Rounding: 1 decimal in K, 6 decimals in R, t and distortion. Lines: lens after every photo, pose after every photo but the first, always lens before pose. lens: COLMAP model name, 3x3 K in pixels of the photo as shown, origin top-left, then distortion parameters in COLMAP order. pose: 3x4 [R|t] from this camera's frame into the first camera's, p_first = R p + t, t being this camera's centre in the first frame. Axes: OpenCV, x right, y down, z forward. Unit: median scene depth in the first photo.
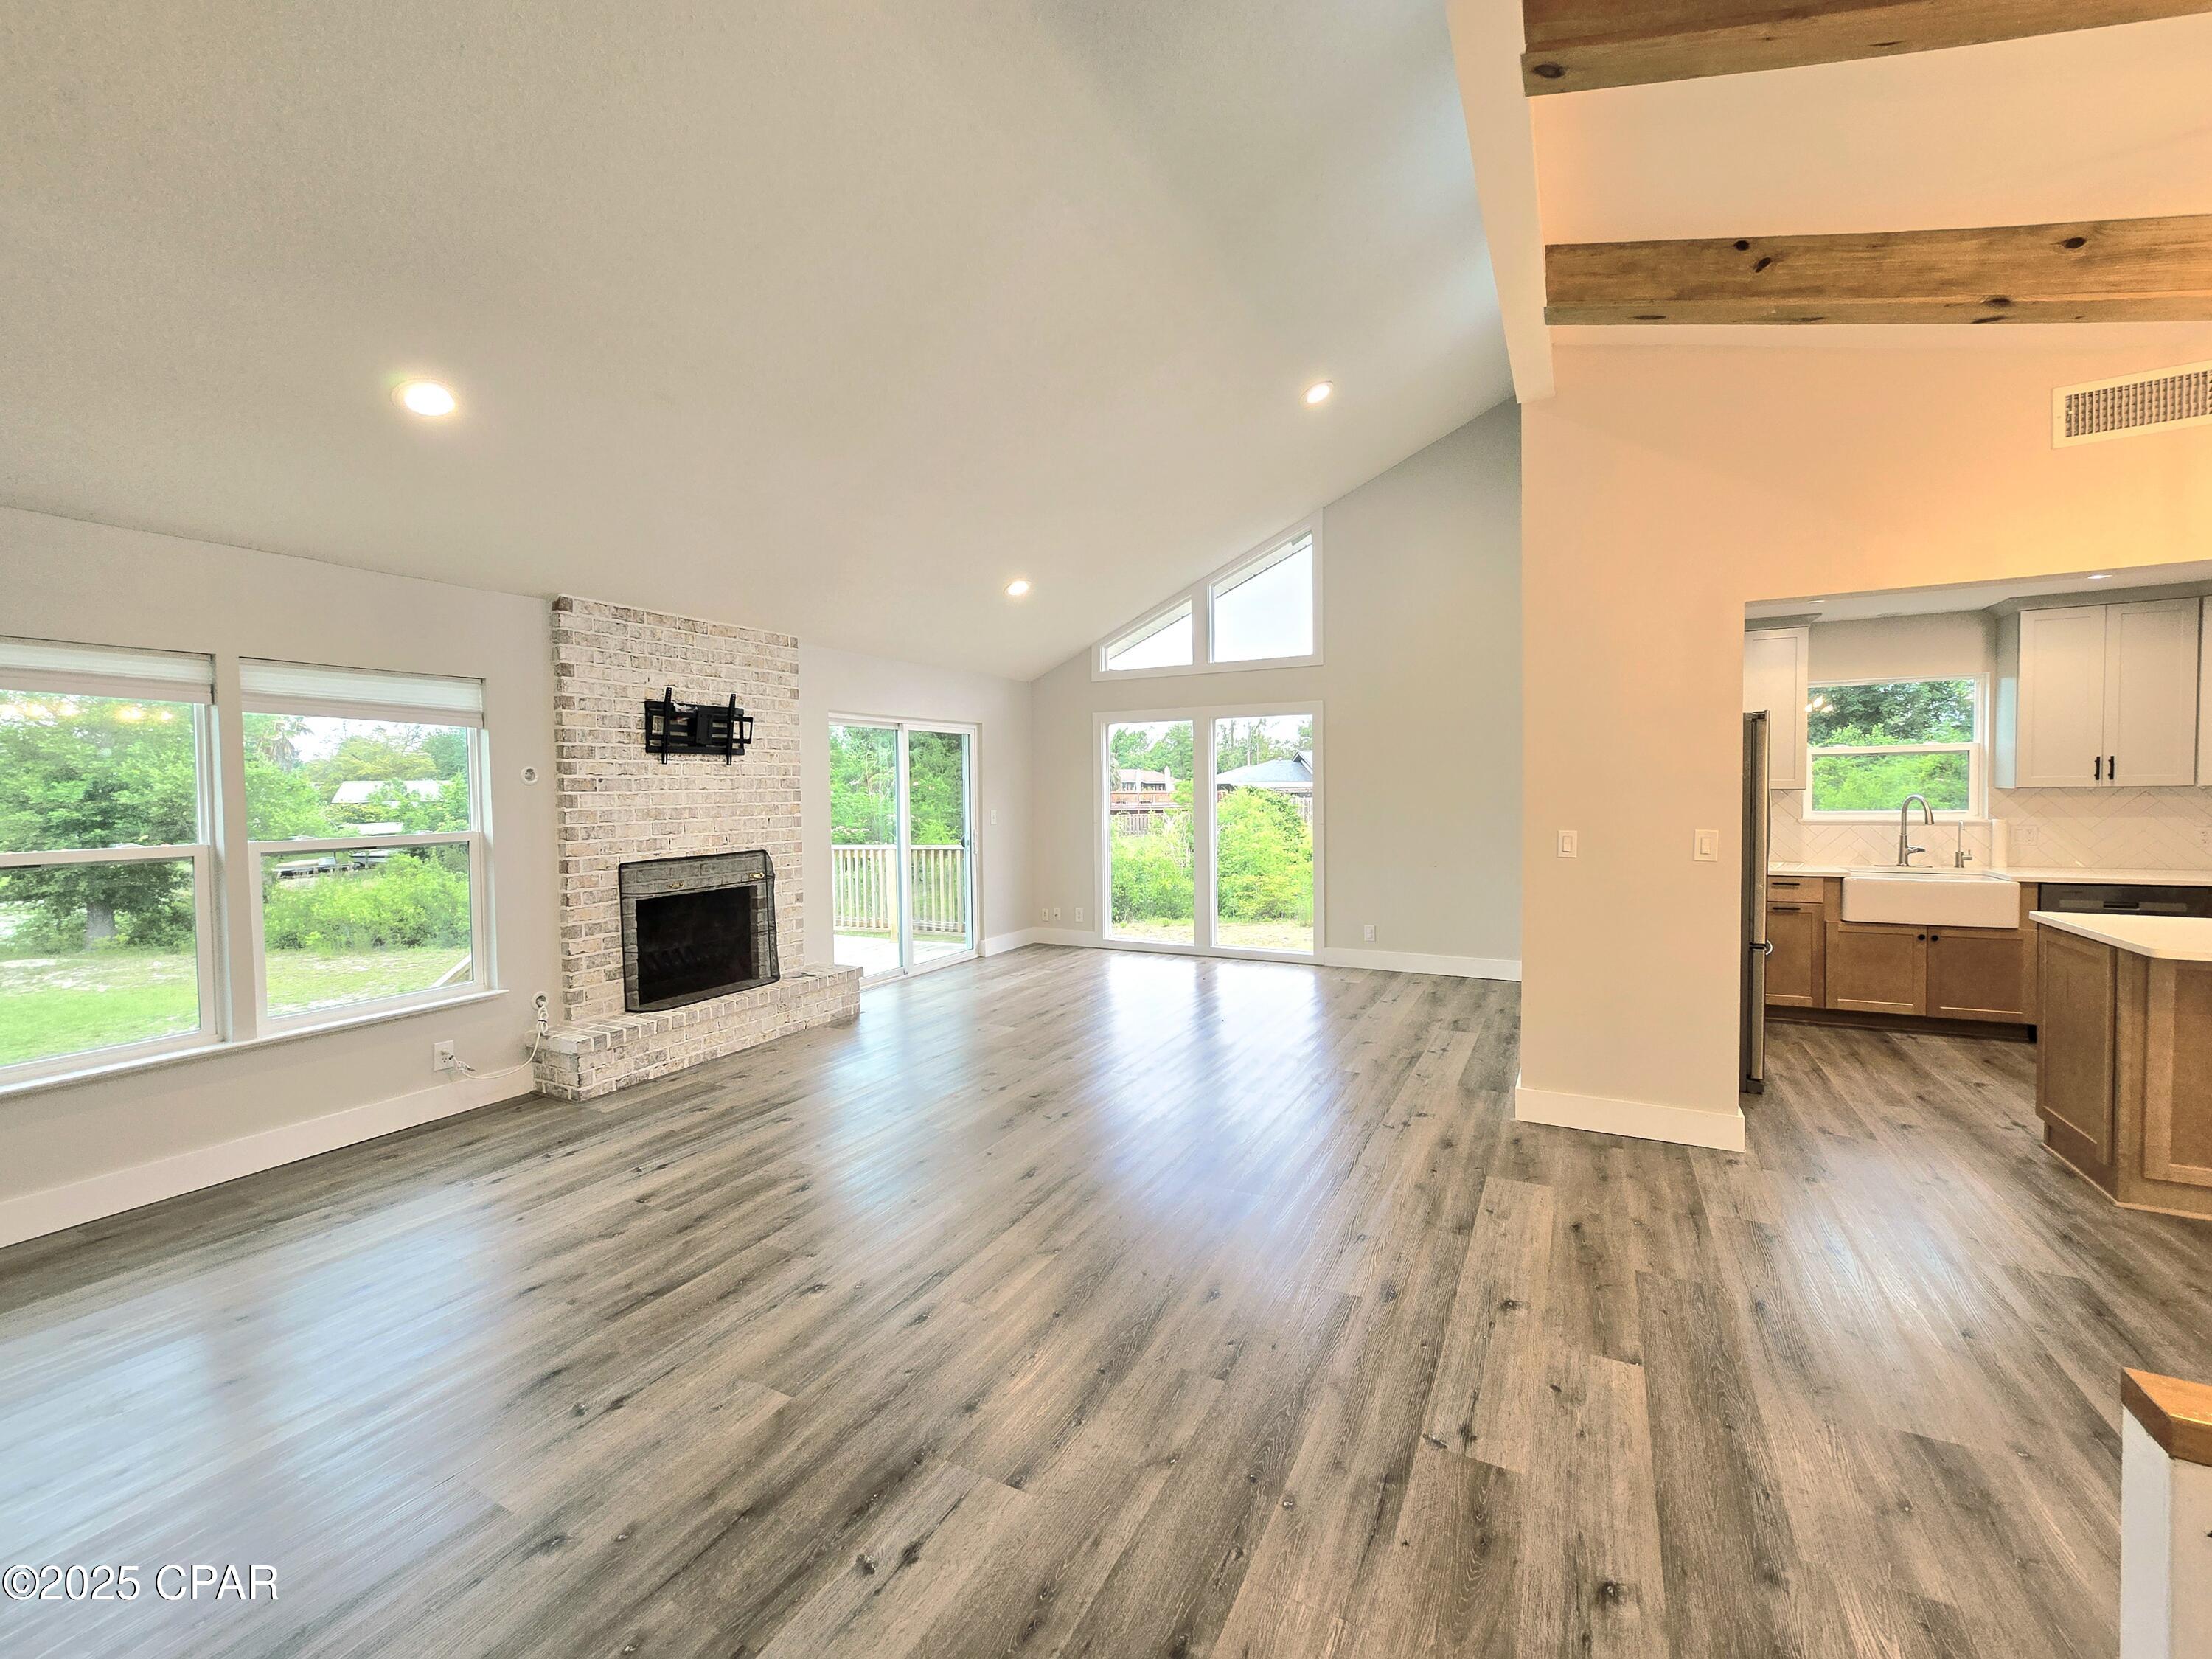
lens RADIAL K [[905.6, 0, 1109.0], [0, 905.6, 813.1], [0, 0, 1]] dist [-0.006076, 0.001575]
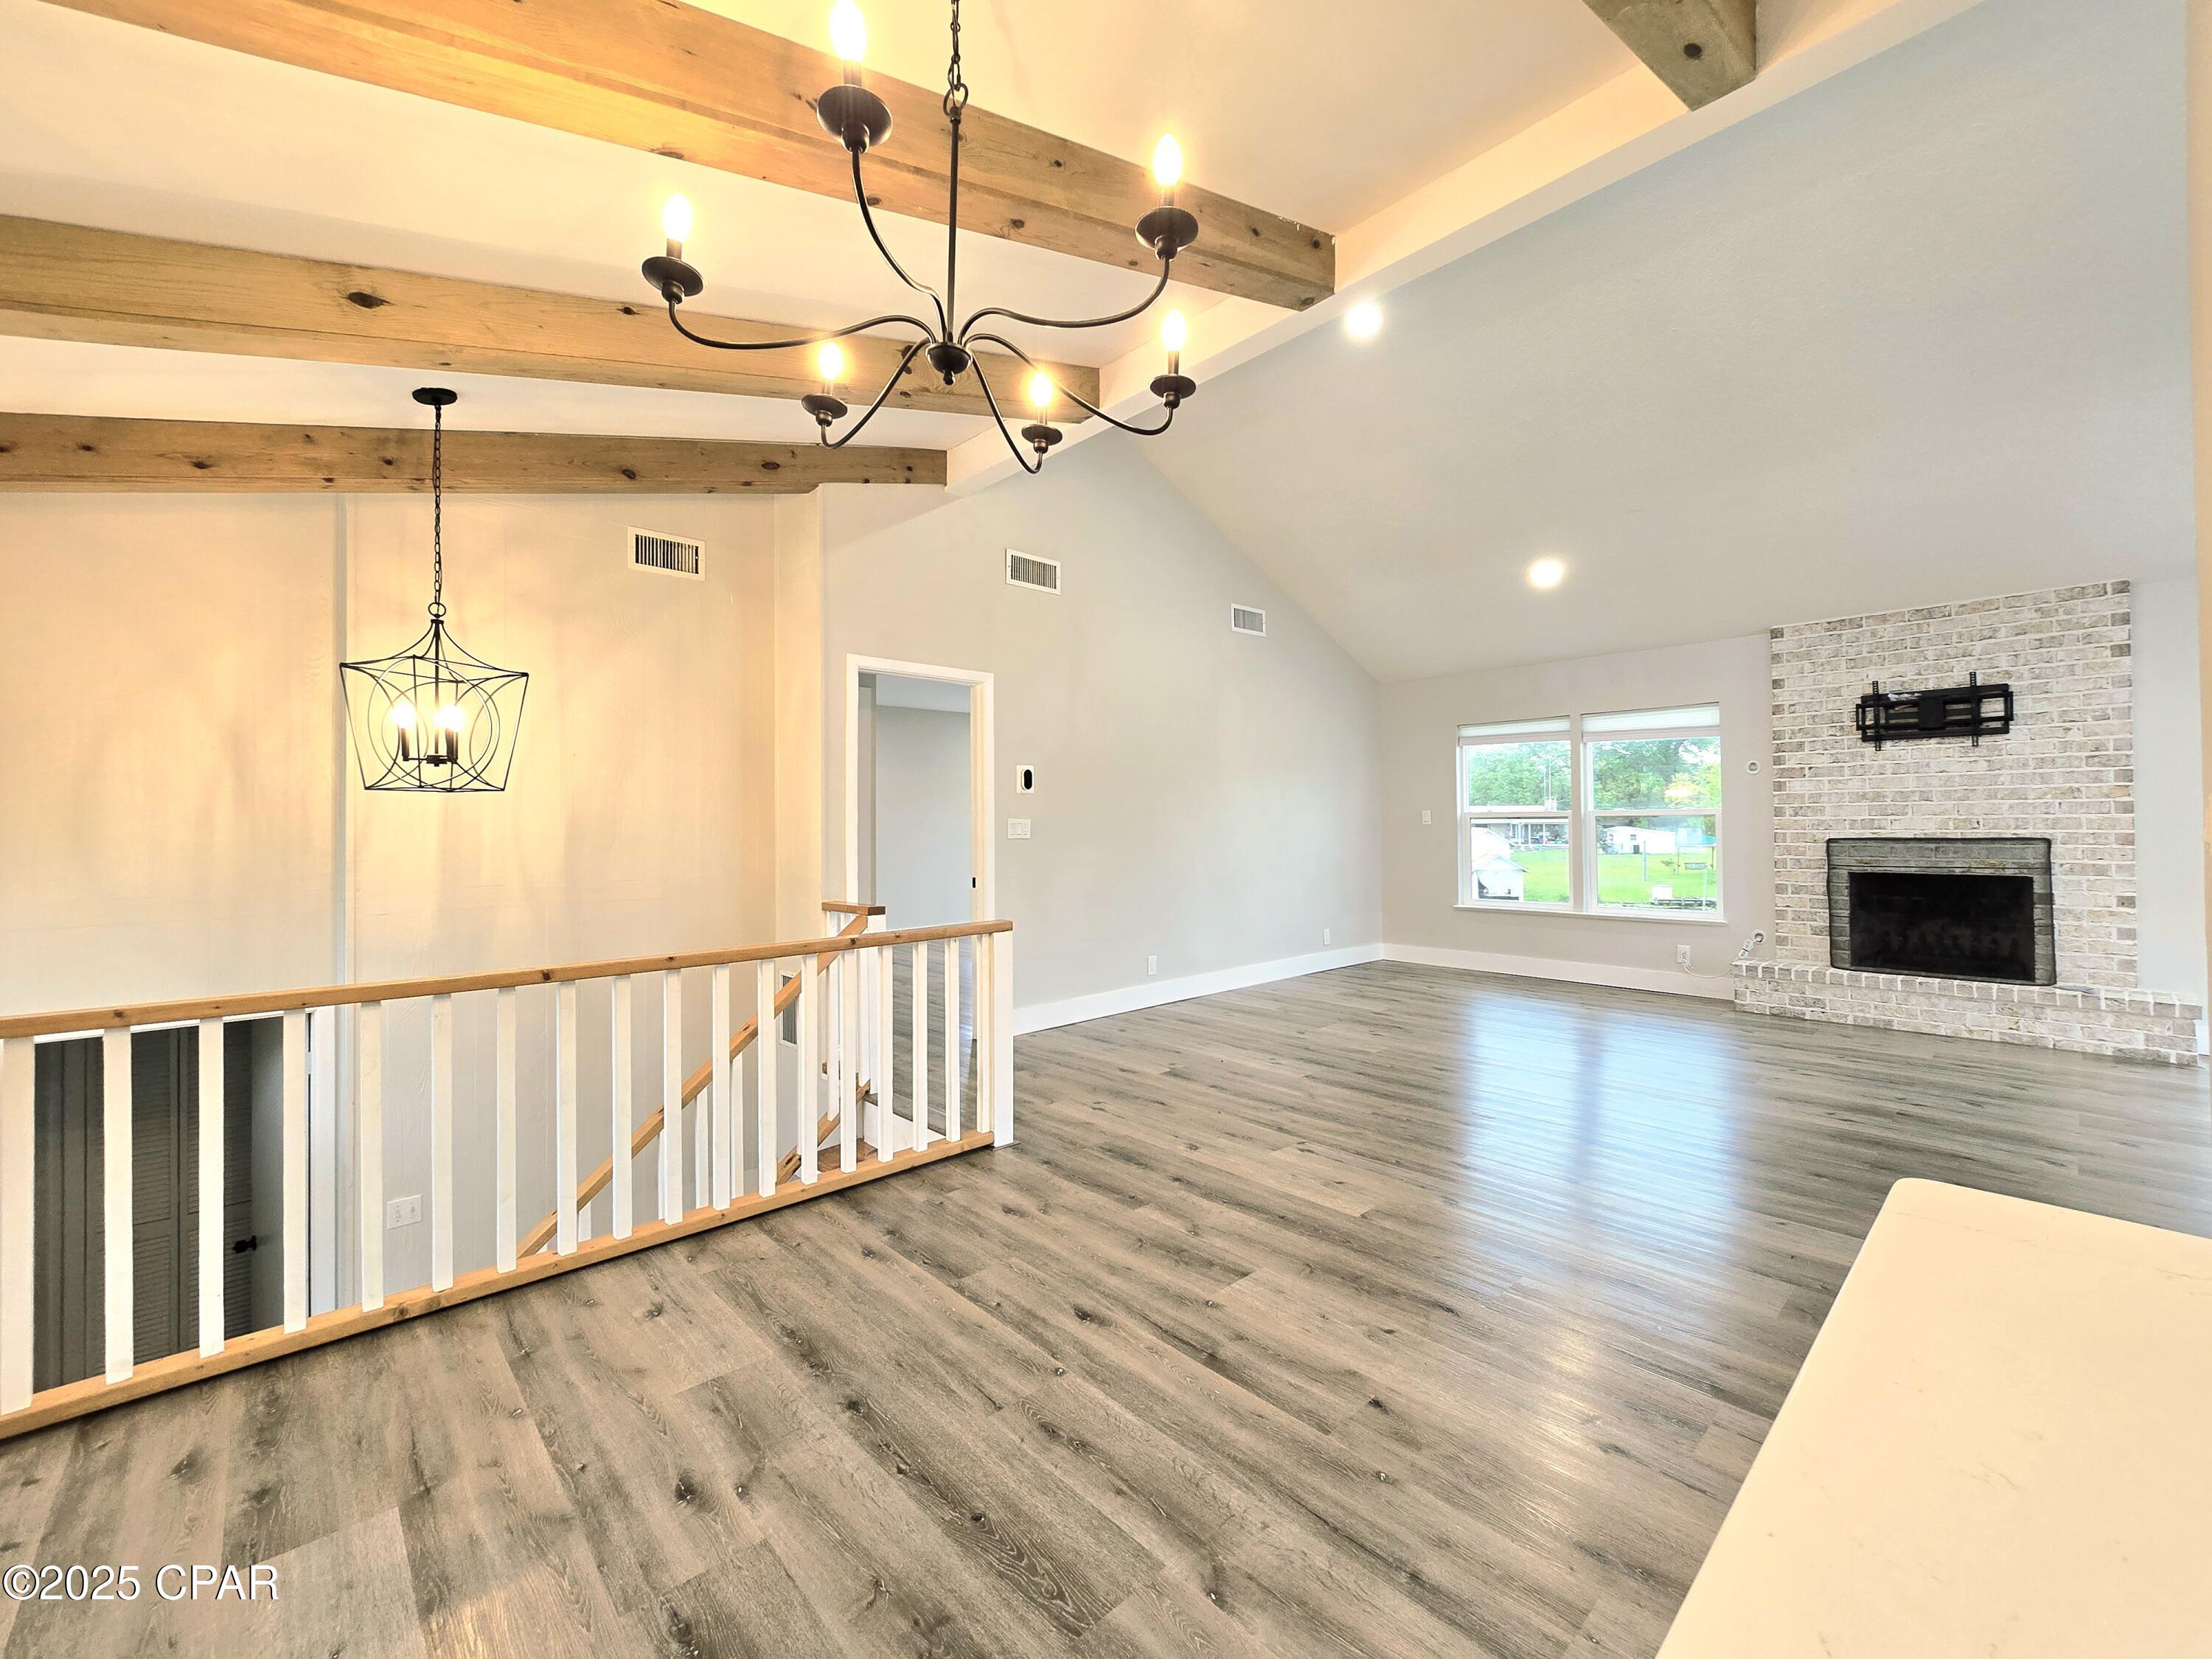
lens RADIAL K [[902.9, 0, 1120.1], [0, 902.9, 815.7], [0, 0, 1]] dist [-0.003072, 0.000301]
pose [[-0.325273, 0.007370, -0.945591, 1.094887], [-0.016963, 0.999763, 0.013627, 0.032448], [0.945468, 0.020472, -0.325071, 0.639053]]
